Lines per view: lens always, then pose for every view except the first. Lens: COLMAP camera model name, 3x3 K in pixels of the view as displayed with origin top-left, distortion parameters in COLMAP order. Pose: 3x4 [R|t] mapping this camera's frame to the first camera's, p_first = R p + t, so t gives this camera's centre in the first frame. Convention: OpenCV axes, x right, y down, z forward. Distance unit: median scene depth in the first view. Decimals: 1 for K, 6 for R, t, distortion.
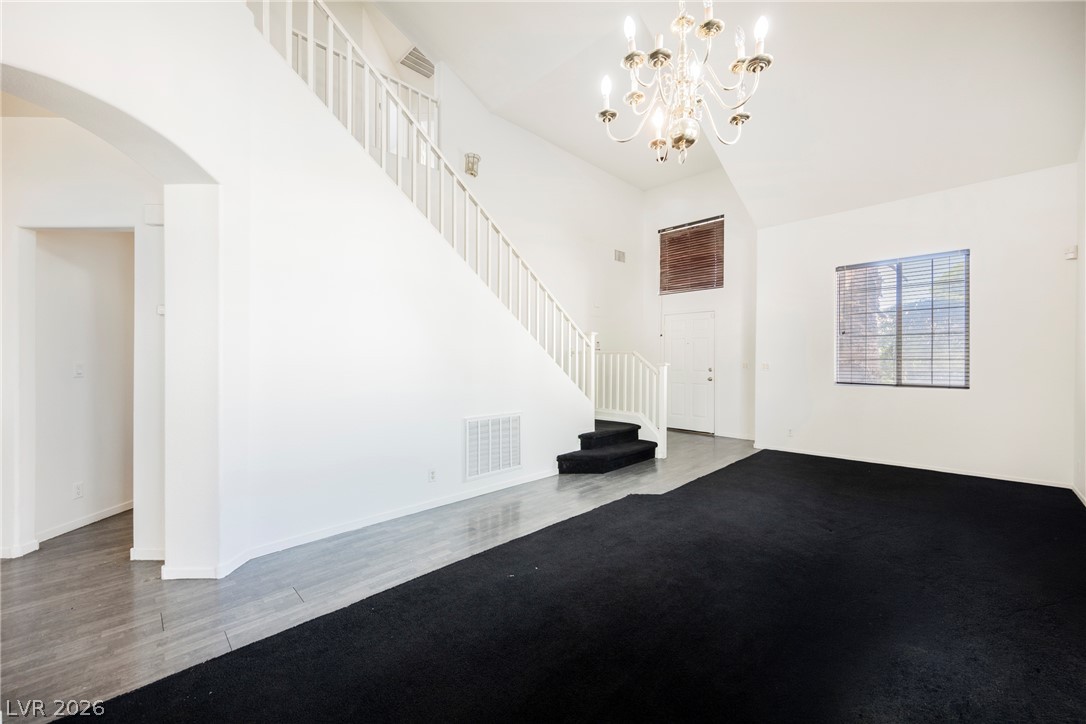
lens RADIAL K [[424.7, 0, 543.1], [0, 424.7, 361.5], [0, 0, 1]] dist [-0.001418, 0.000300]
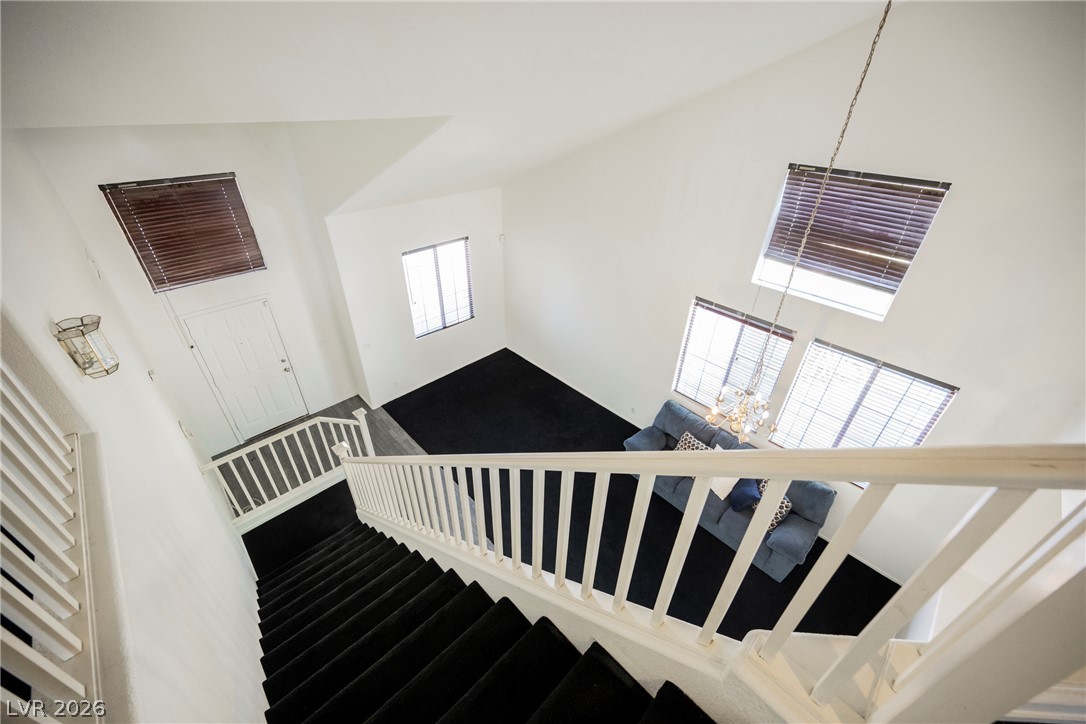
lens RADIAL K [[424.7, 0, 538.0], [0, 424.7, 361.2], [0, 0, 1]] dist [-0.001418, 0.000300]
pose [[0.022268, -0.546756, 0.836996, -0.419315], [-0.004675, 0.837137, 0.546973, -0.584008], [-0.999741, -0.016092, 0.016085, 0.574715]]
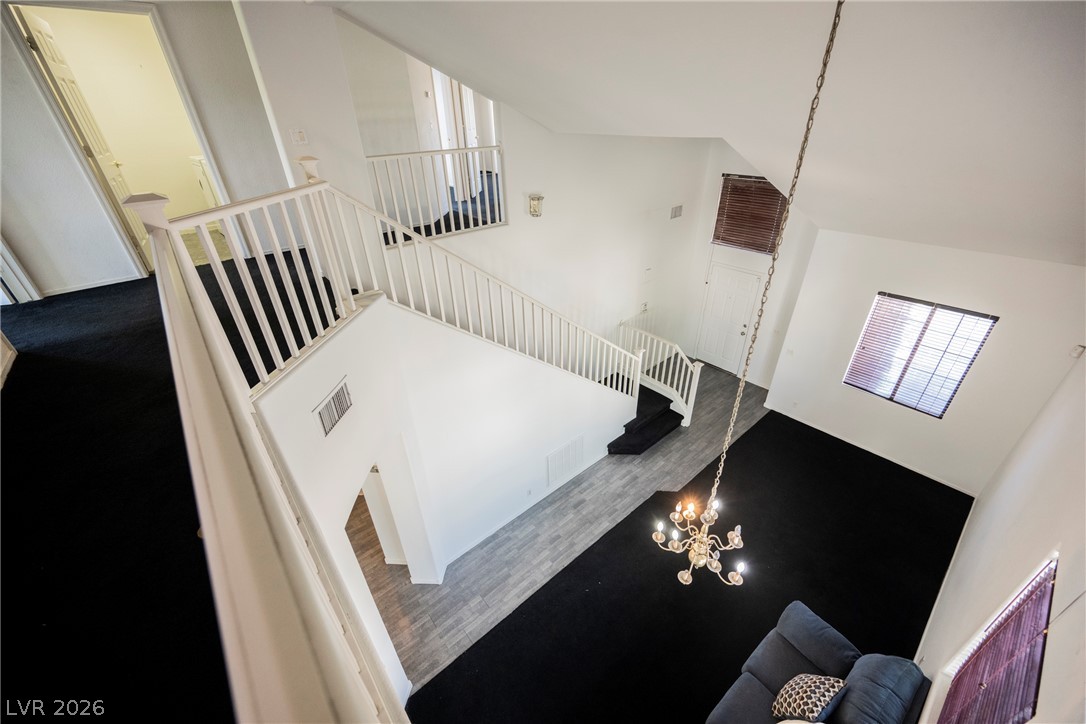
lens RADIAL K [[424.7, 0, 544.6], [0, 424.7, 366.0], [0, 0, 1]] dist [-0.001418, 0.000300]
pose [[0.997050, 0.014462, -0.075375, -0.059590], [0.025970, 0.860583, 0.508647, -0.595126], [0.072223, -0.509104, 0.857669, -0.066530]]
